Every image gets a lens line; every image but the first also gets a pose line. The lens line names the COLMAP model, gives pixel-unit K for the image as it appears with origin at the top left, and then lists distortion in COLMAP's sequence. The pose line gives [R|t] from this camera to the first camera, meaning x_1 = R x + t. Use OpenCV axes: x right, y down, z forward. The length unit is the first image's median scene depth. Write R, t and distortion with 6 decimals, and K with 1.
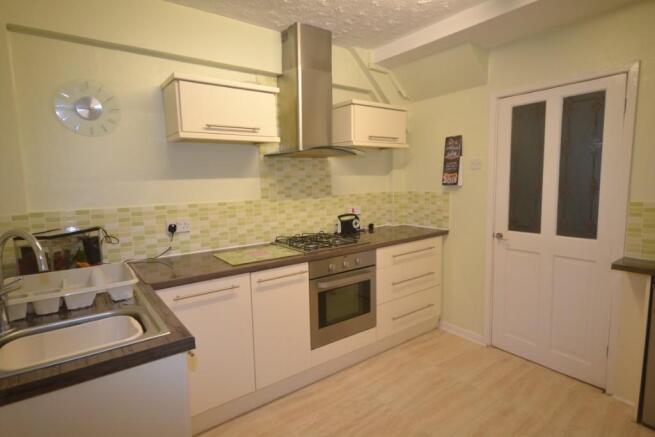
lens RADIAL K [[349.6, 0, 328.1], [0, 349.6, 218.4], [0, 0, 1]] dist [0.005885, 0.000639]
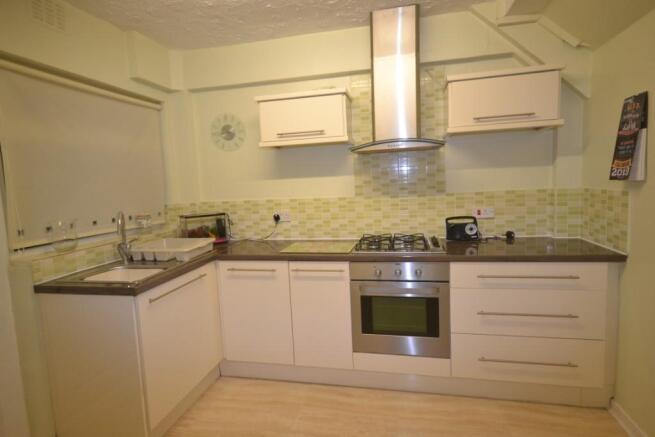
lens RADIAL K [[349.6, 0, 328.6], [0, 349.6, 218.6], [0, 0, 1]] dist [0.005885, 0.000639]
pose [[0.654018, 0.073311, -0.752918, 0.537973], [-0.054570, 0.997272, 0.049702, -0.035559], [0.754508, 0.008580, 0.656235, 0.262604]]
